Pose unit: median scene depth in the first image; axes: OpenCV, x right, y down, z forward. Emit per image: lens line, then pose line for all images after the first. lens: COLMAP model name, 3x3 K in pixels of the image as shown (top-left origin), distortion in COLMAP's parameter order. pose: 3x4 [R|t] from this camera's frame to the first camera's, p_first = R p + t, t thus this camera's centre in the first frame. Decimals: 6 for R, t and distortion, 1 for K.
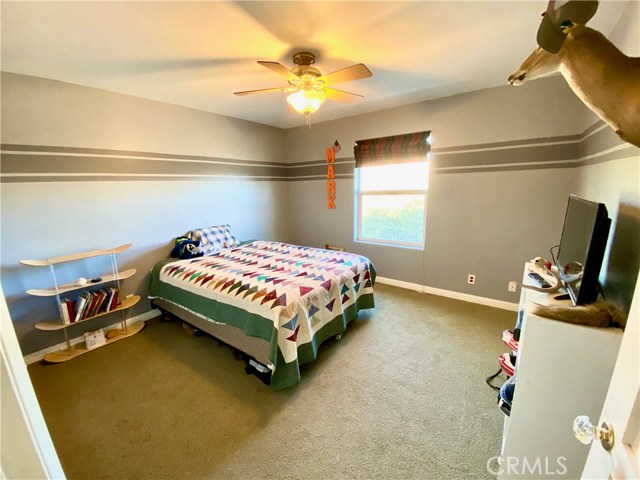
lens RADIAL K [[259.2, 0, 318.7], [0, 259.2, 244.5], [0, 0, 1]] dist [0.002512, -0.000398]
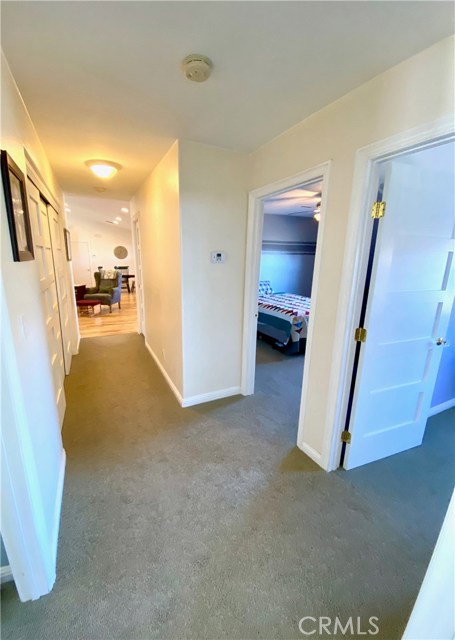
lens RADIAL K [[264.6, 0, 225.0], [0, 264.6, 317.3], [0, 0, 1]] dist [0.000608, 0.000006]
pose [[0.894754, 0.131283, -0.426826, 0.185212], [-0.133131, 0.990766, 0.025658, 0.191548], [0.426254, 0.033867, 0.903970, -0.813218]]
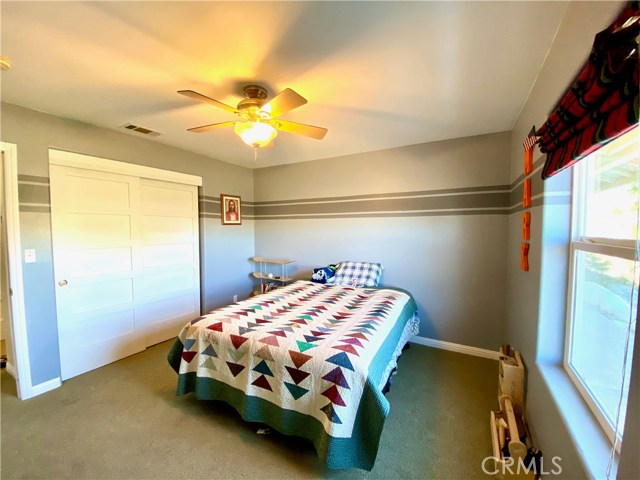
lens RADIAL K [[259.2, 0, 321.4], [0, 259.2, 240.2], [0, 0, 1]] dist [0.002512, -0.000398]
pose [[0.126014, 0.074396, -0.989235, 0.736271], [-0.221015, 0.974226, 0.045114, -0.213441], [0.967095, 0.212951, 0.139208, 0.929437]]
